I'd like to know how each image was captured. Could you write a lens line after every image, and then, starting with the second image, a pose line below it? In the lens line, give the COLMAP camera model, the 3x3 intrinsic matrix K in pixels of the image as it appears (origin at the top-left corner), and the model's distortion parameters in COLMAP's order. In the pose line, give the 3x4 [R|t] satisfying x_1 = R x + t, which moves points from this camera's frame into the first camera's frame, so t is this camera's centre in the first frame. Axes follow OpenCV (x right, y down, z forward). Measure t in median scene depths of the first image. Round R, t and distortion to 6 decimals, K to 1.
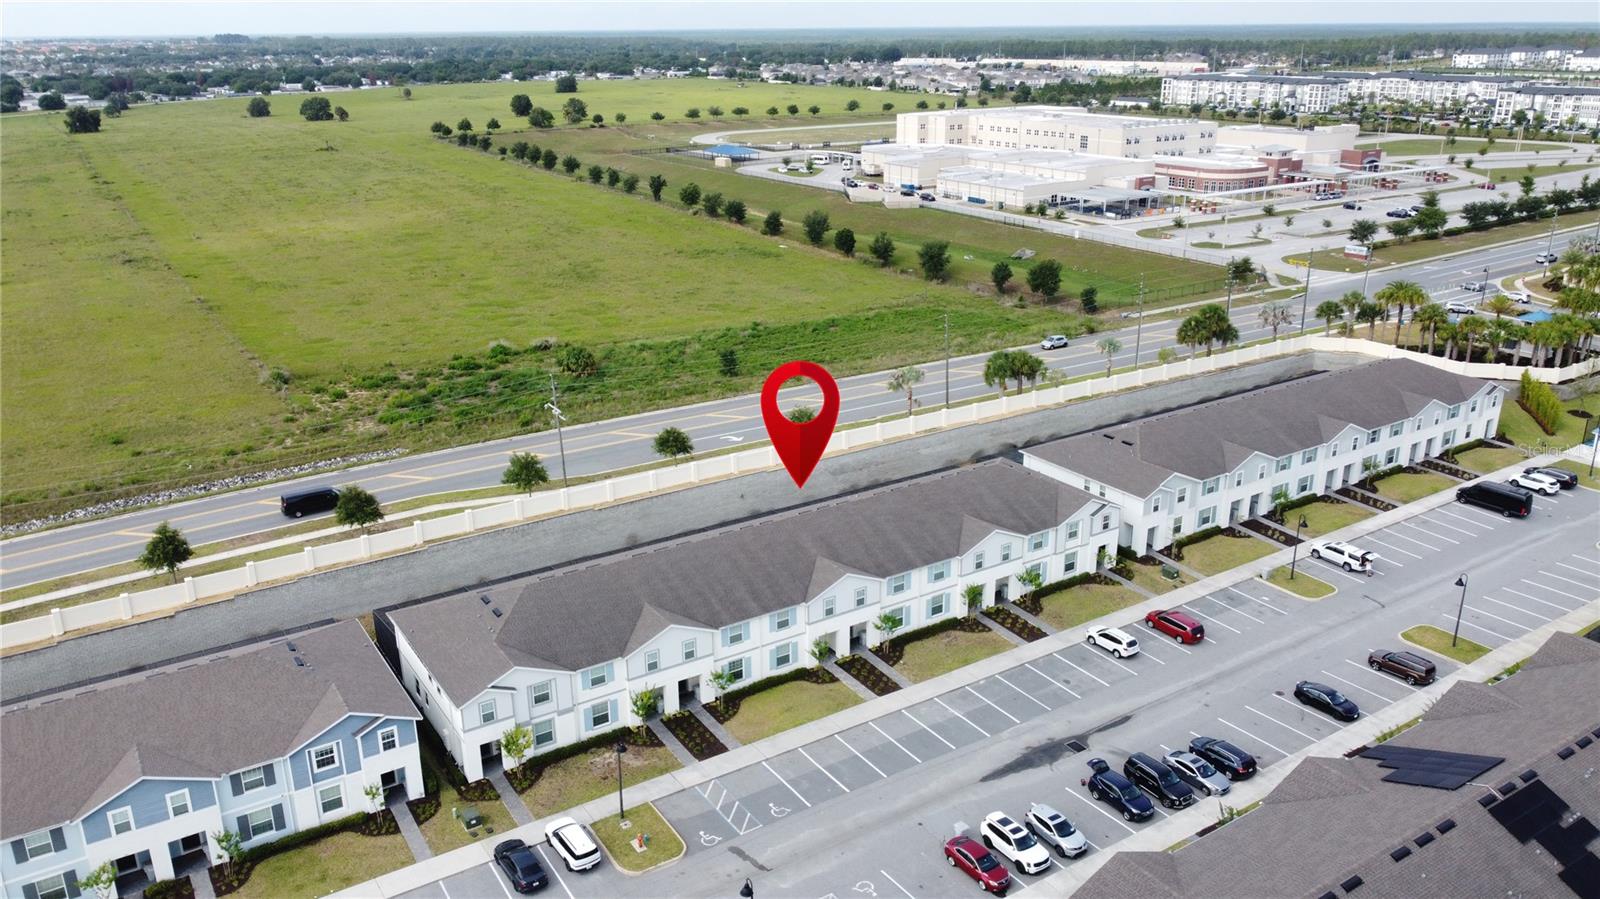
lens RADIAL K [[1206.0, 0, 800.0], [0, 1206.0, 449.5], [0, 0, 1]] dist [-0.002244, 0.000617]
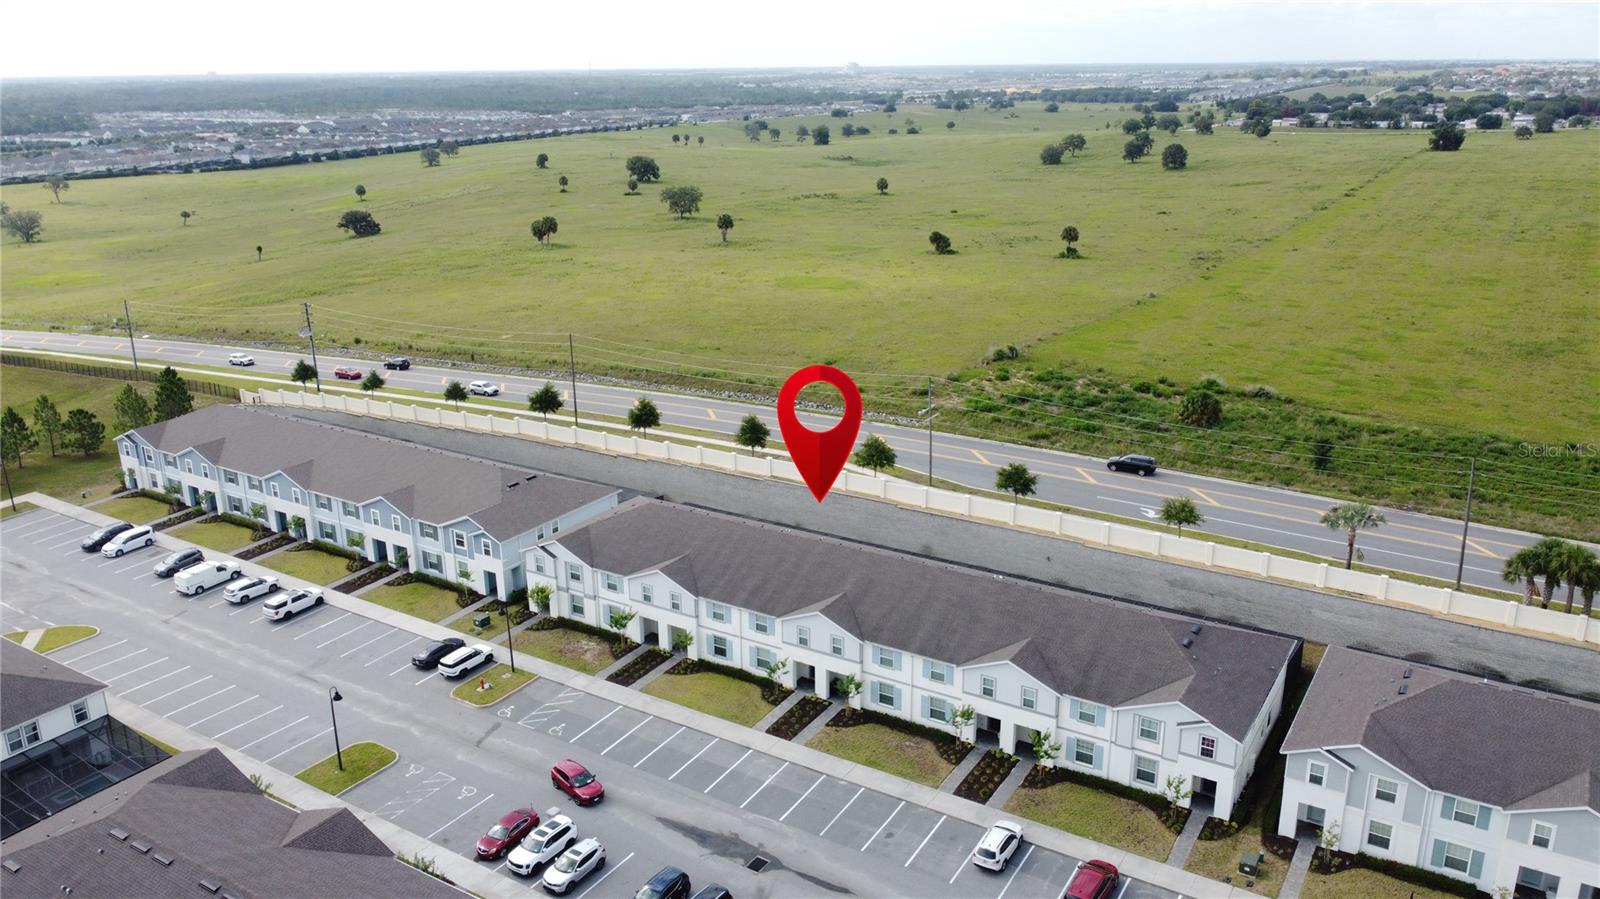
lens RADIAL K [[1206.0, 0, 800.0], [0, 1206.0, 449.5], [0, 0, 1]] dist [-0.002244, 0.000617]
pose [[0.419993, 0.279498, -0.863416, 0.706324], [-0.293109, 0.942182, 0.162418, -0.146590], [0.858891, 0.184861, 0.477633, 0.425250]]
